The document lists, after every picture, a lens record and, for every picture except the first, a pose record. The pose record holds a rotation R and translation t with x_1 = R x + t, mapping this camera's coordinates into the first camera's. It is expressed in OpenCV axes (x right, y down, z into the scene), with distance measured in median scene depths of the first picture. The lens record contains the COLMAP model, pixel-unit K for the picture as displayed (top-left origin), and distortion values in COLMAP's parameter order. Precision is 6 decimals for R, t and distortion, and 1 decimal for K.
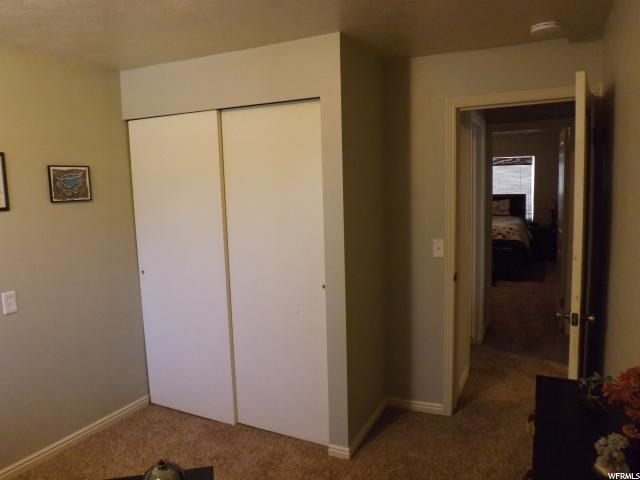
lens RADIAL K [[465.1, 0, 322.2], [0, 465.1, 236.6], [0, 0, 1]] dist [-0.046623, 0.000915]
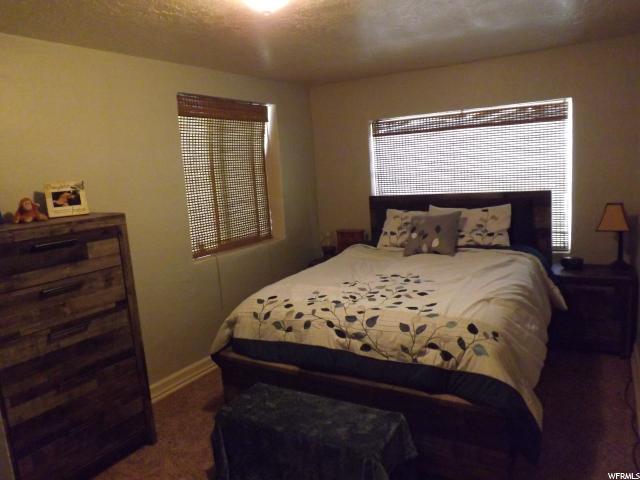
lens RADIAL K [[465.1, 0, 317.8], [0, 465.1, 244.6], [0, 0, 1]] dist [-0.046623, 0.000915]
pose [[0.994463, -0.020109, -0.103145, 0.277230], [0.024838, 0.998689, 0.044768, -0.068503], [0.102110, -0.047082, 0.993658, 0.569526]]
